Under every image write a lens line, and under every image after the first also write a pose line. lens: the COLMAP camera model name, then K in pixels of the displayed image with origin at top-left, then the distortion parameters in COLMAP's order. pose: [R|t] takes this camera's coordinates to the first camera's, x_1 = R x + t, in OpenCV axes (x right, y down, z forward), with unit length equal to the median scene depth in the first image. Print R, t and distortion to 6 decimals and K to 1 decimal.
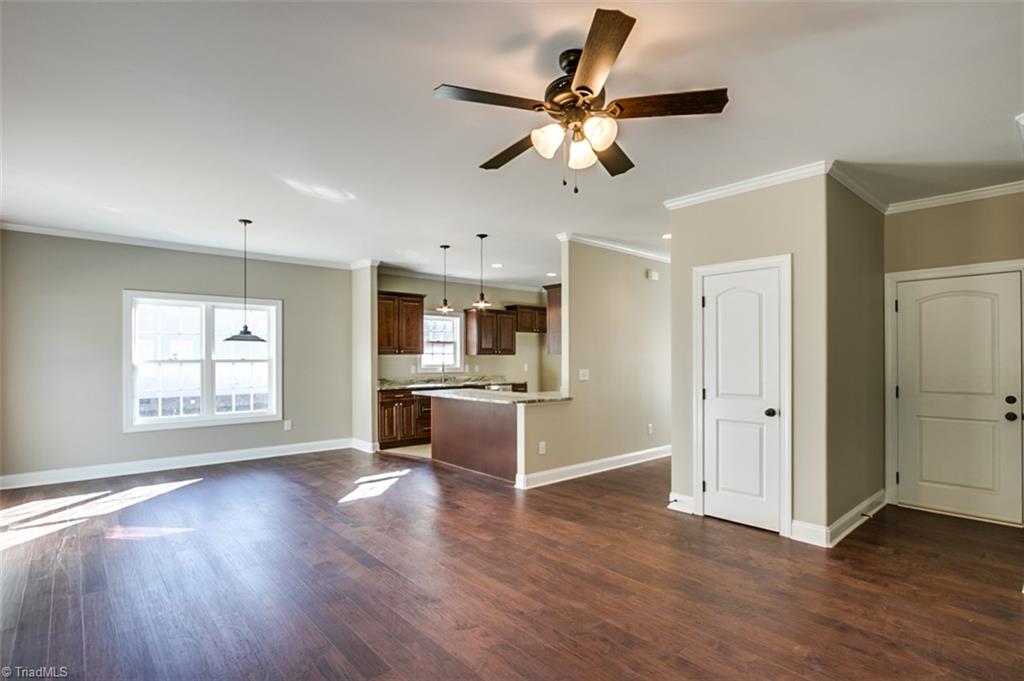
lens RADIAL K [[513.7, 0, 510.3], [0, 513.7, 357.7], [0, 0, 1]] dist [-0.003477, 0.000056]
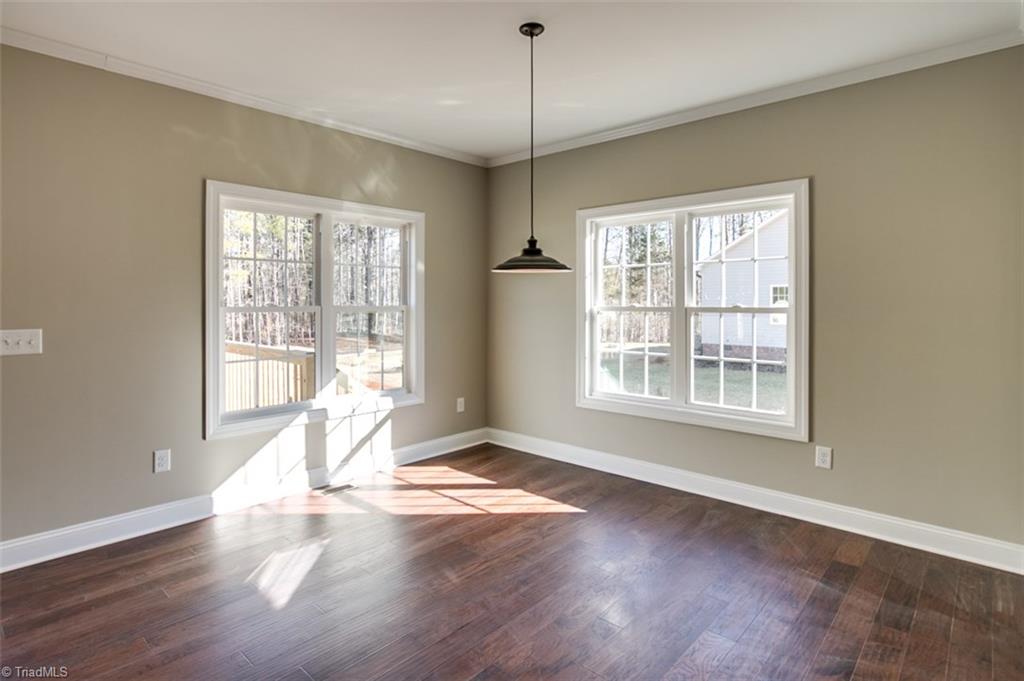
lens RADIAL K [[544.2, 0, 501.9], [0, 544.2, 303.4], [0, 0, 1]] dist [-0.004873, -0.000091]
pose [[0.106165, 0.003822, -0.994341, 0.001203], [-0.002502, 0.999990, 0.003577, -0.001562], [0.994345, 0.002108, 0.106173, 0.734013]]
